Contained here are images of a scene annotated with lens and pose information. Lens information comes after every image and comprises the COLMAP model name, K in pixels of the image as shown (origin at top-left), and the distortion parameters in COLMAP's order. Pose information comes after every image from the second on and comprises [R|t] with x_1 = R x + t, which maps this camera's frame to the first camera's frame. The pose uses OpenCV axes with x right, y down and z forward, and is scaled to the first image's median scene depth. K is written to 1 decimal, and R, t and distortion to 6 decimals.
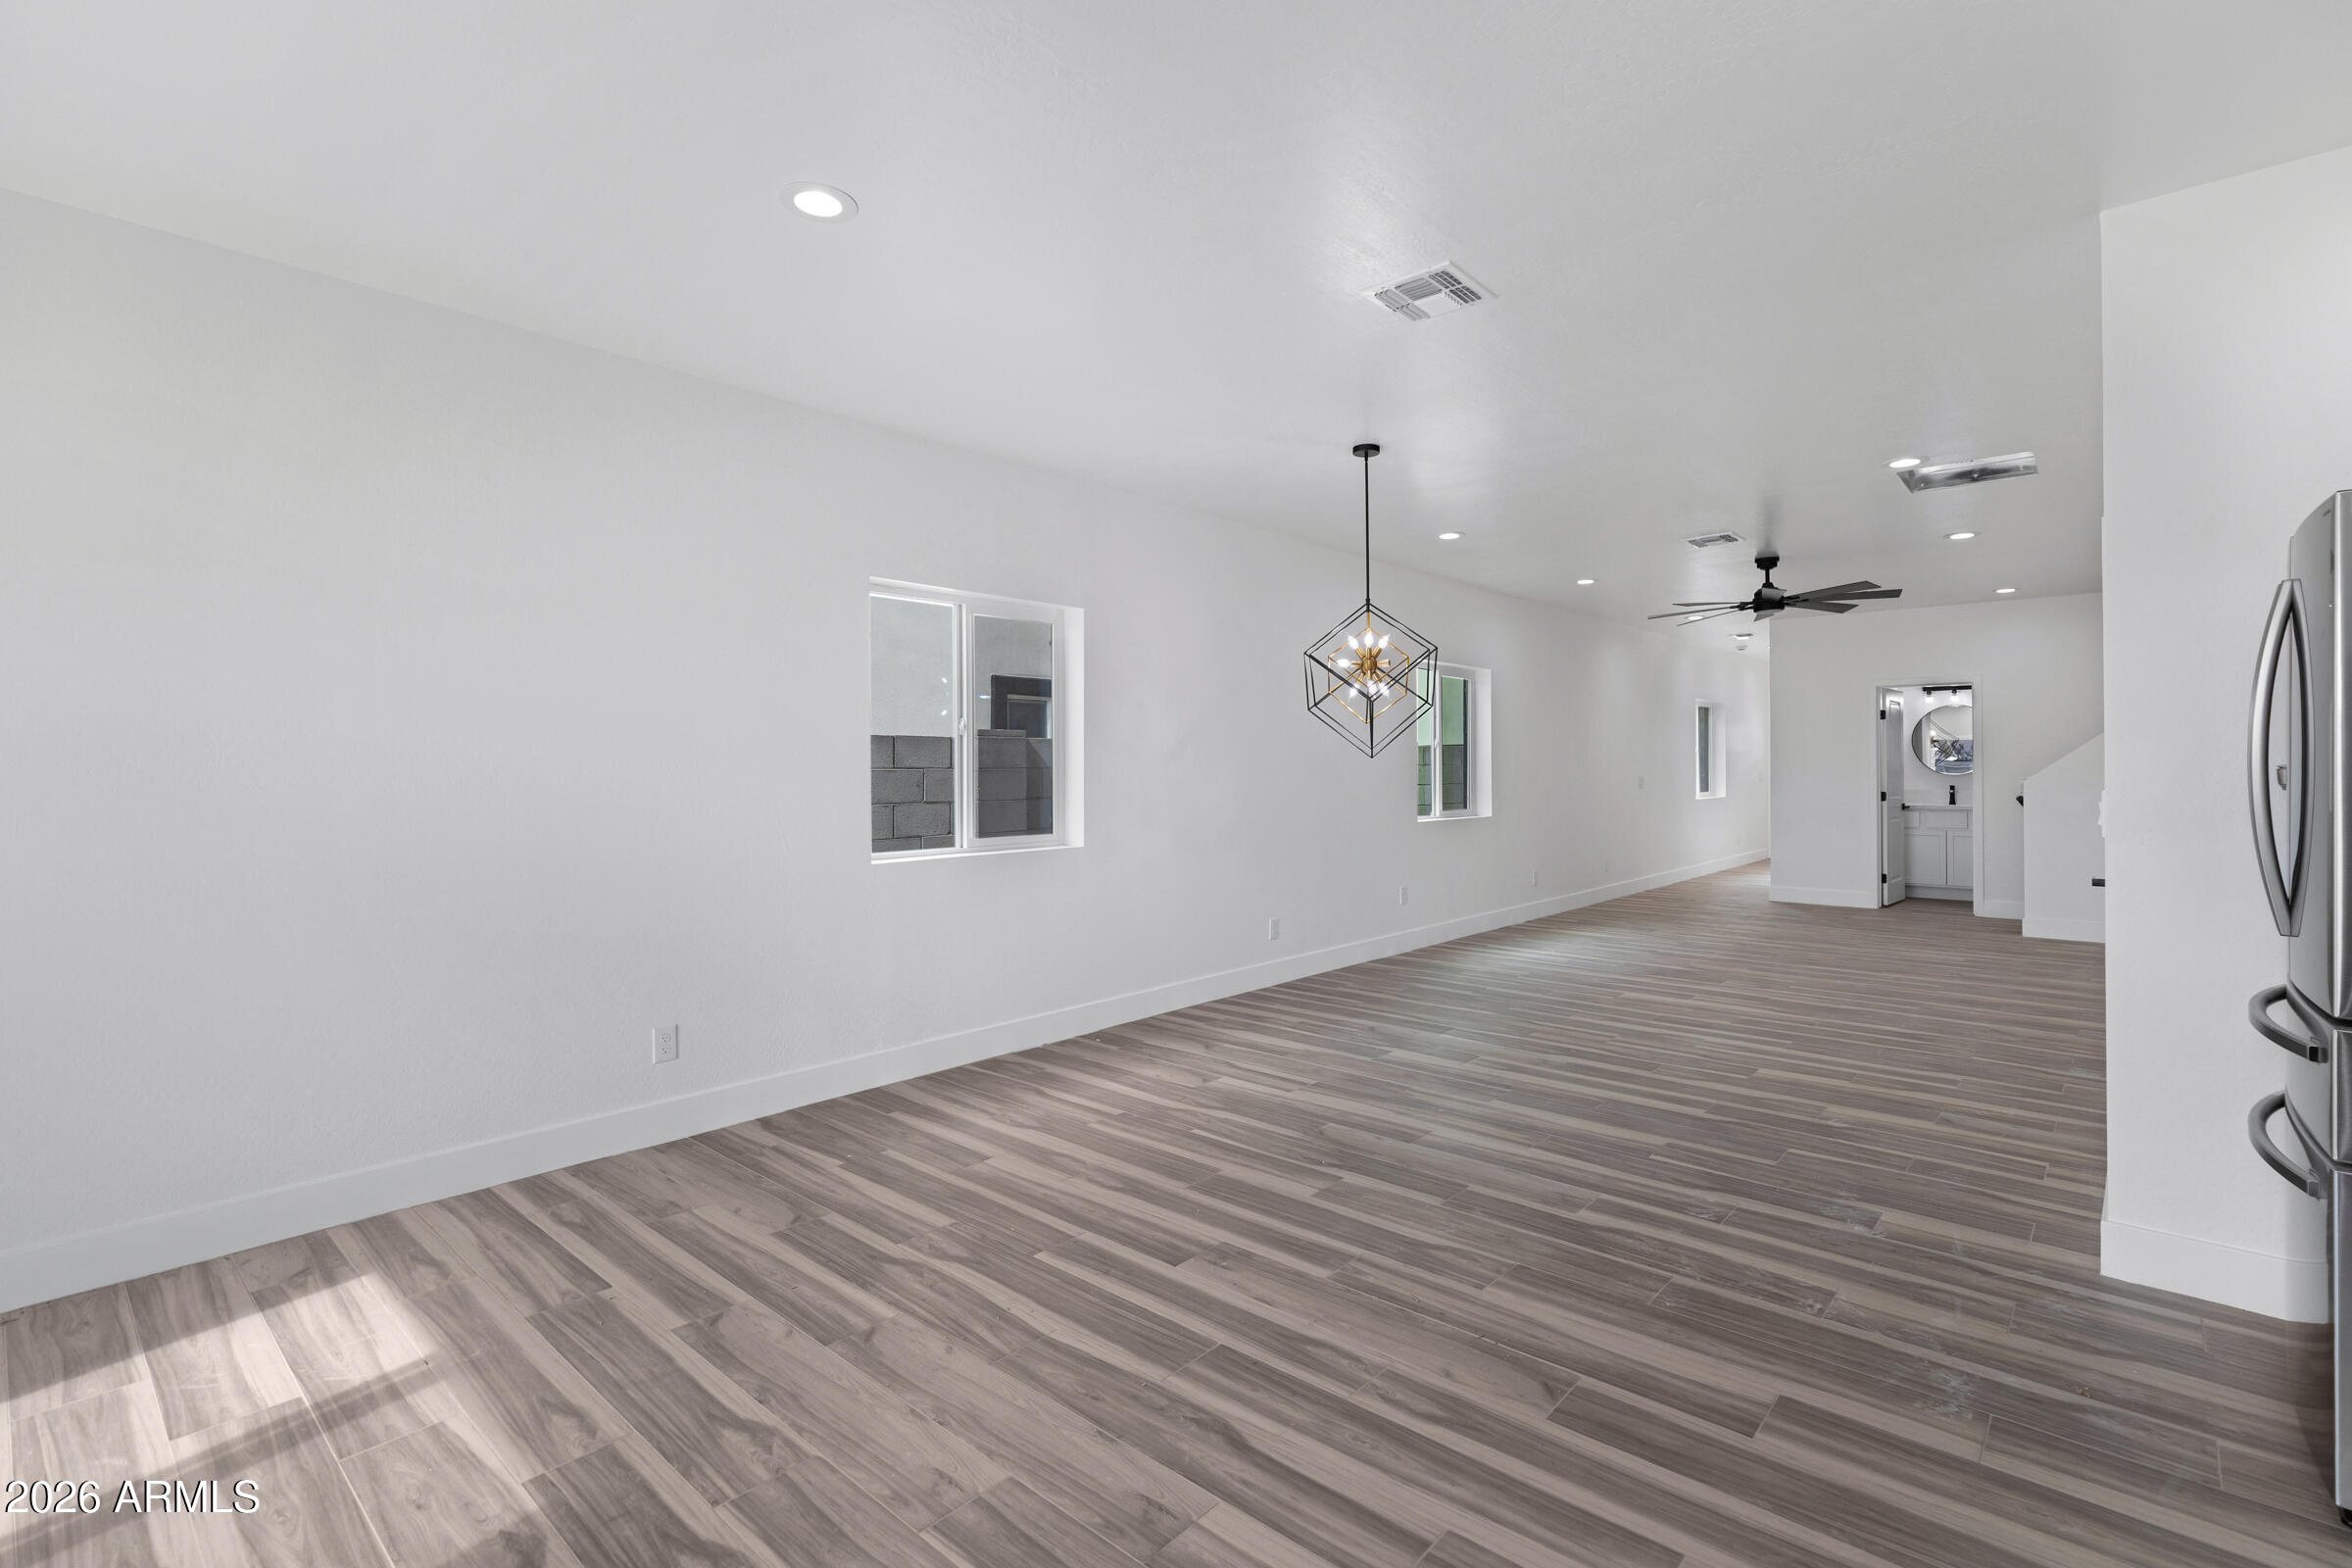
lens RADIAL K [[1081.5, 0, 1227.7], [0, 1081.5, 773.3], [0, 0, 1]] dist [0.018535, -0.009146]
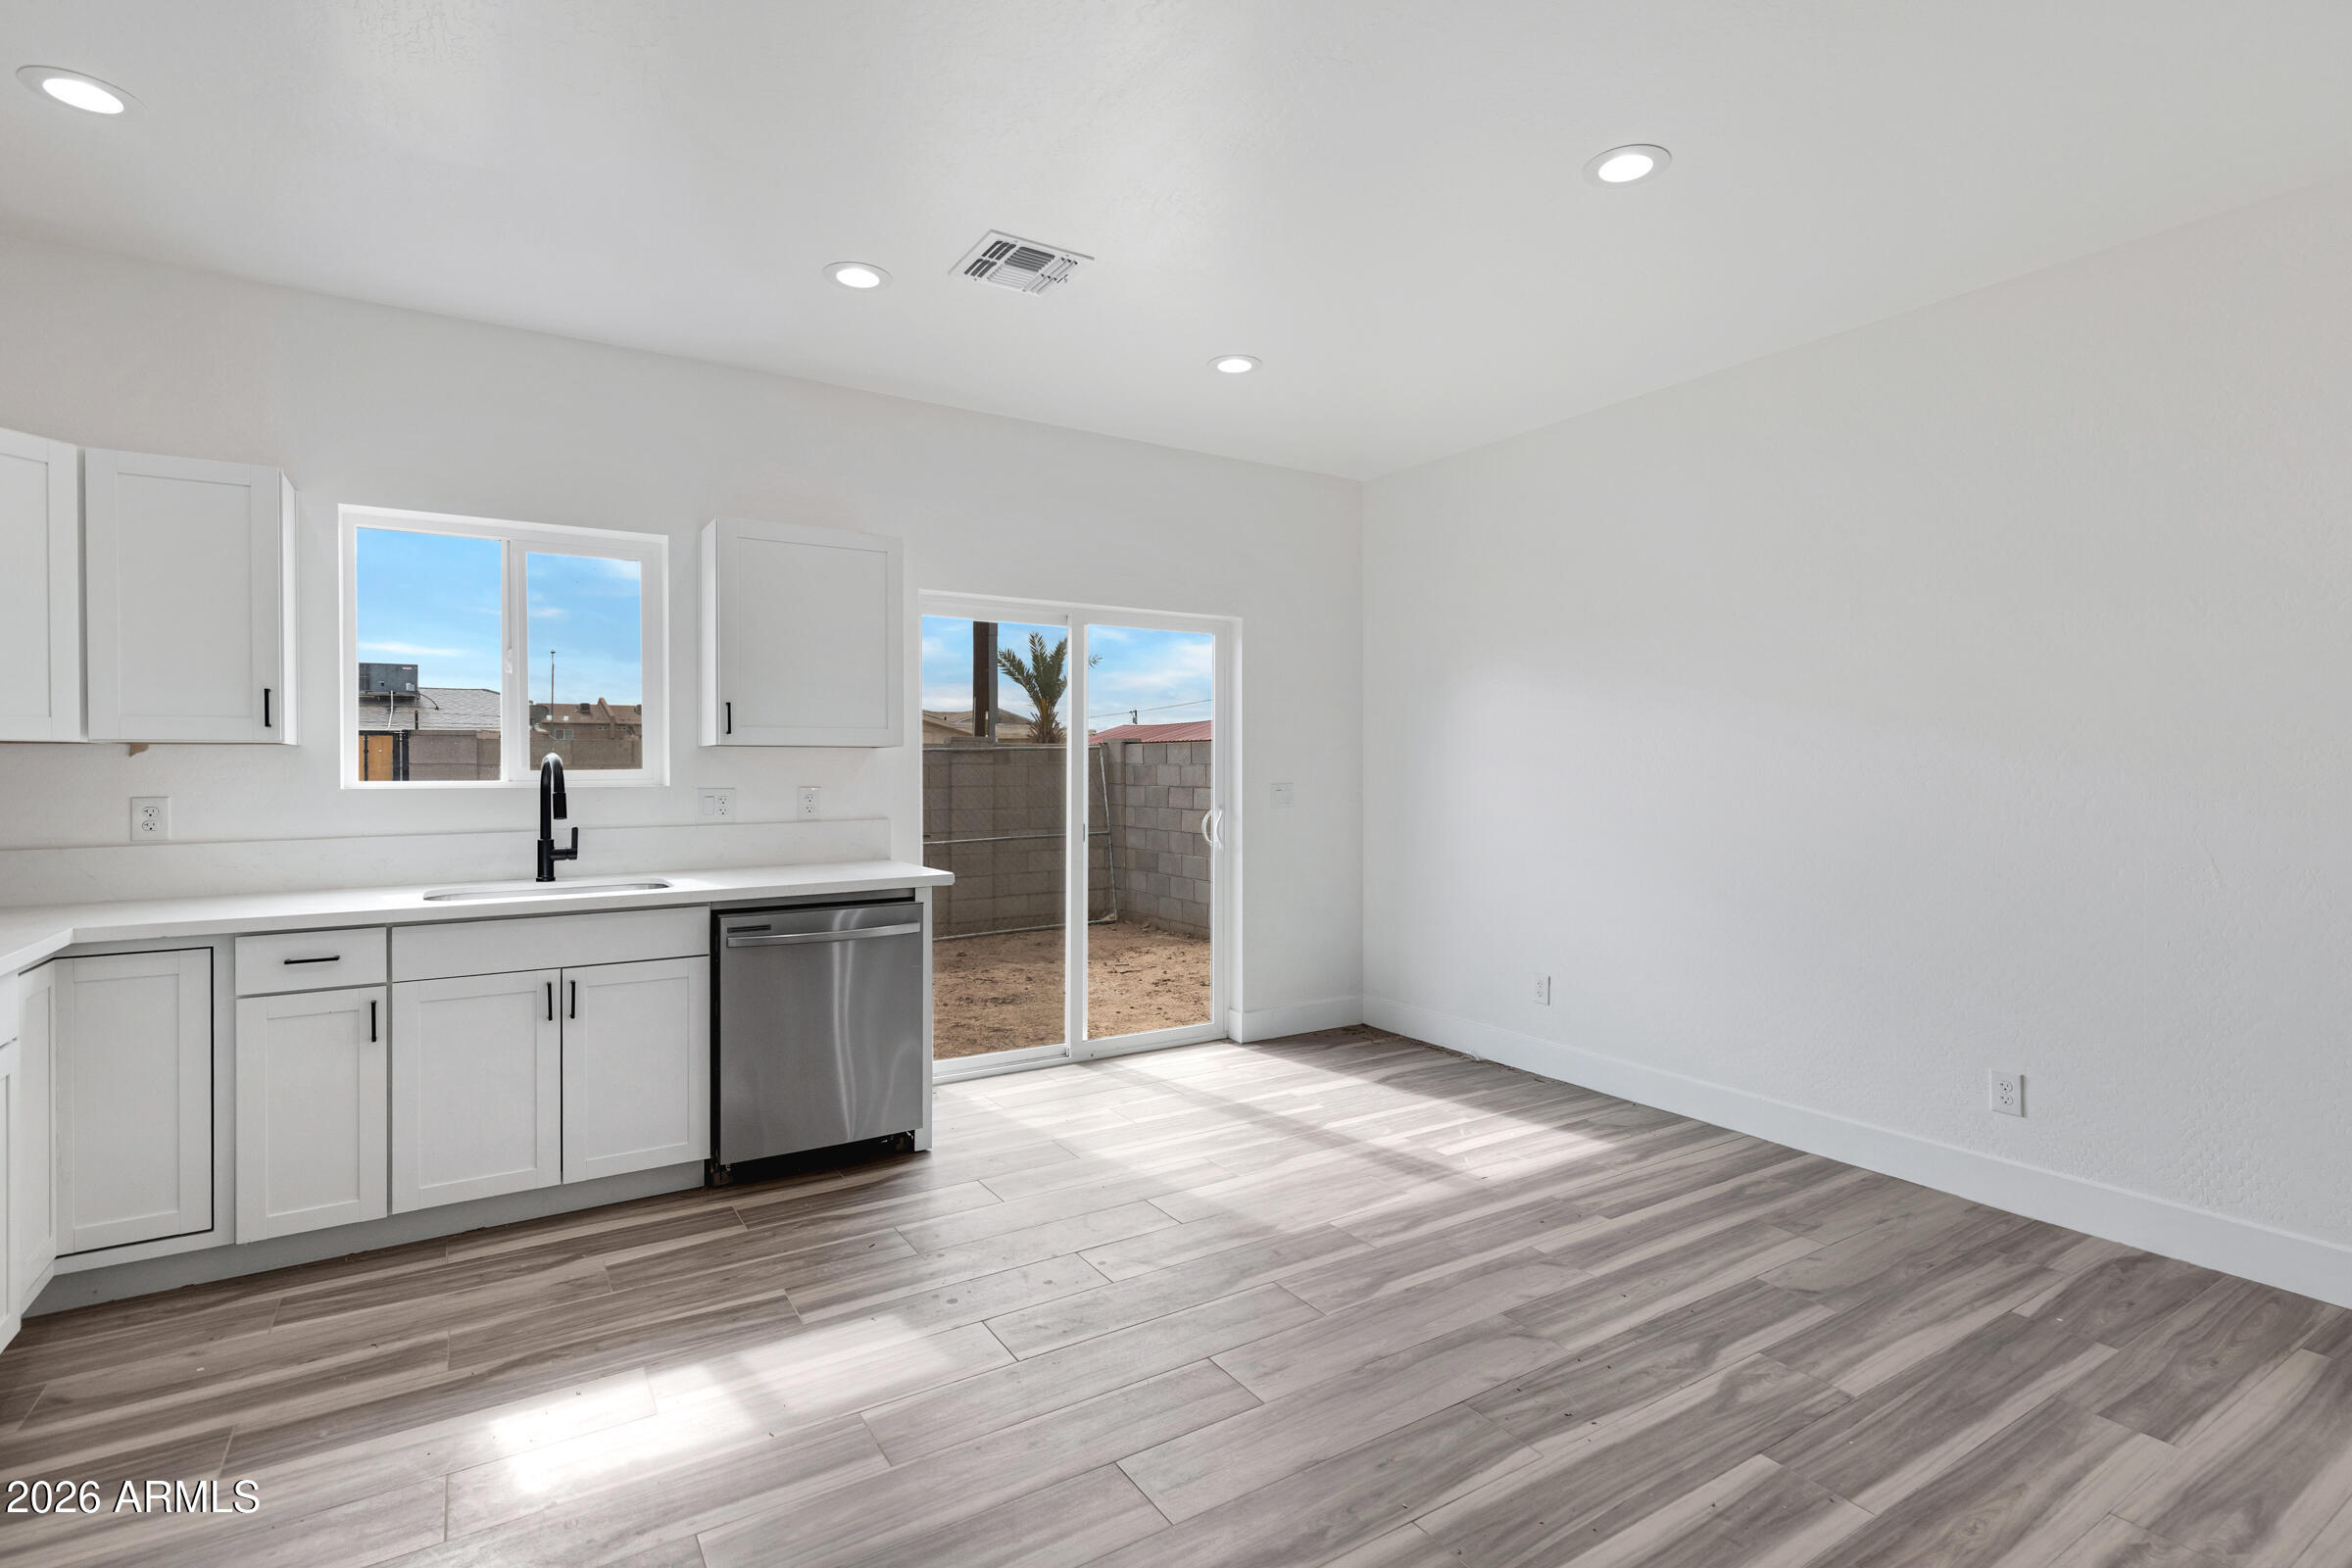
lens RADIAL K [[1110.5, 0, 1165.6], [0, 1110.5, 769.4], [0, 0, 1]] dist [0.006939, 0.000619]
pose [[-0.300530, 0.008180, -0.953737, 0.593435], [-0.002476, 0.999953, 0.009356, 0.006197], [0.953769, 0.005173, -0.300496, 0.838110]]
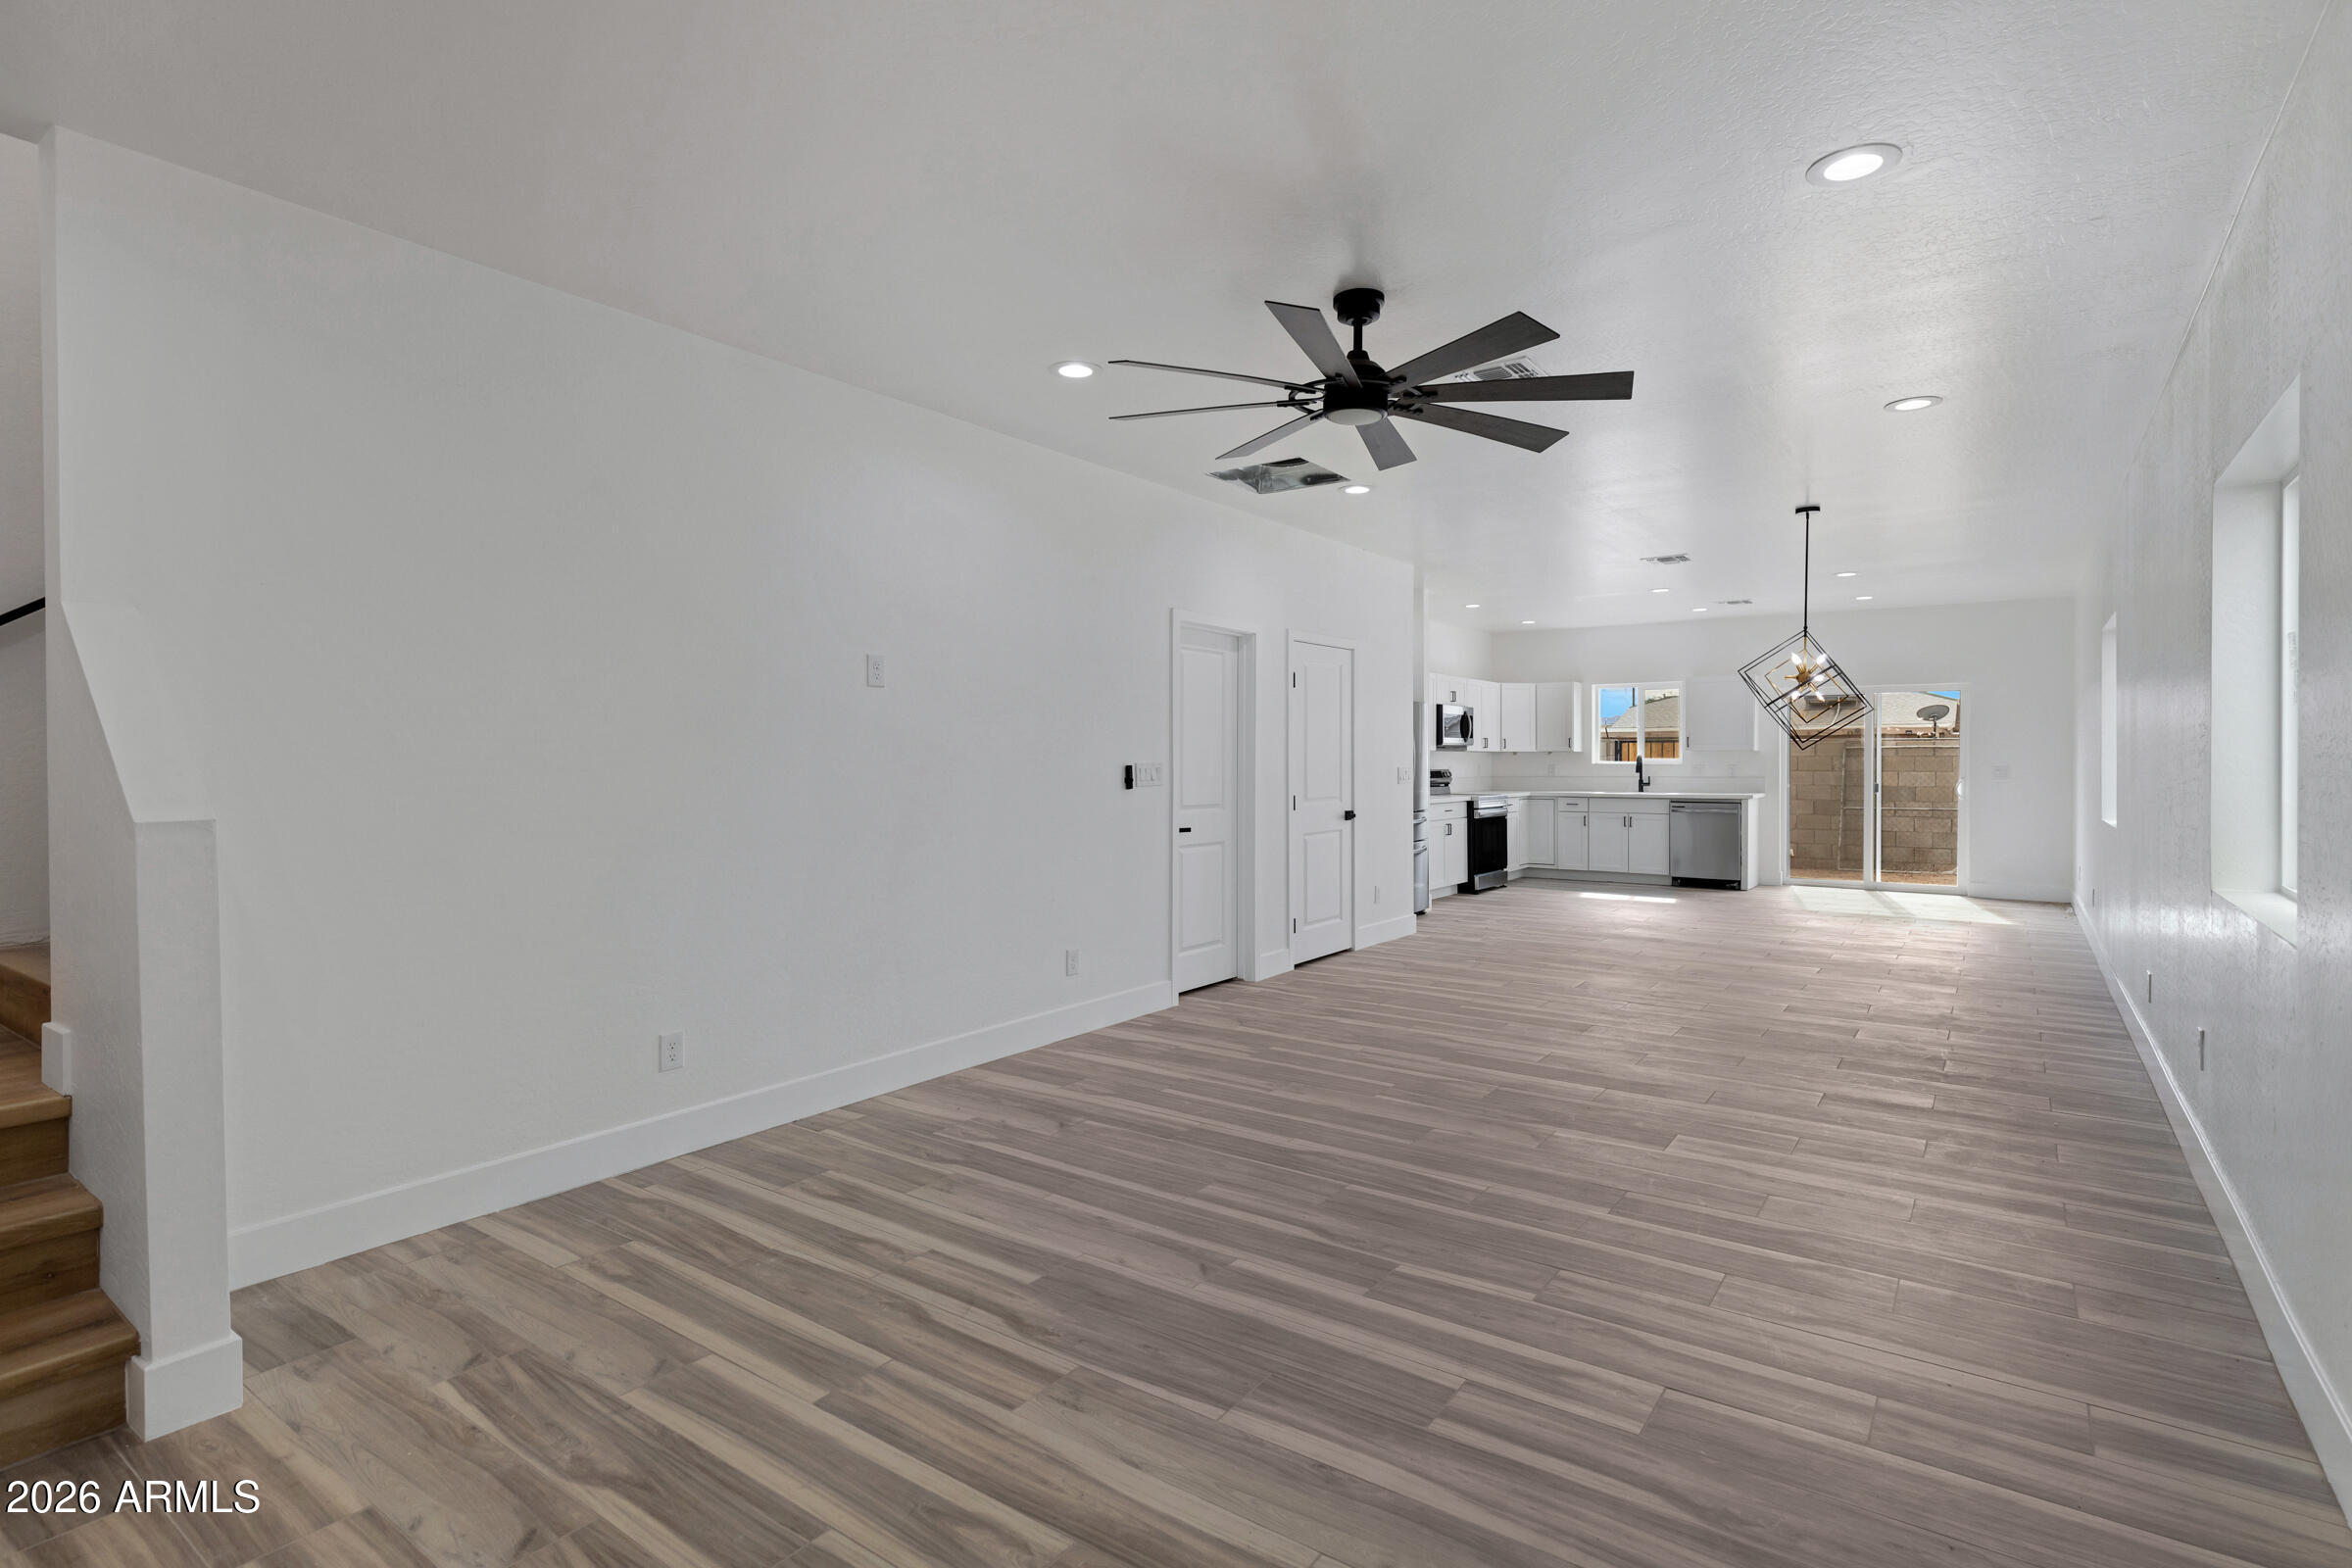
lens RADIAL K [[1110.5, 0, 1165.6], [0, 1110.5, 769.4], [0, 0, 1]] dist [0.006939, 0.000619]
pose [[-0.999025, 0.005971, -0.043747, 1.488344], [0.005237, 0.999844, 0.016852, -0.016250], [0.043841, 0.016606, -0.998900, 3.641572]]
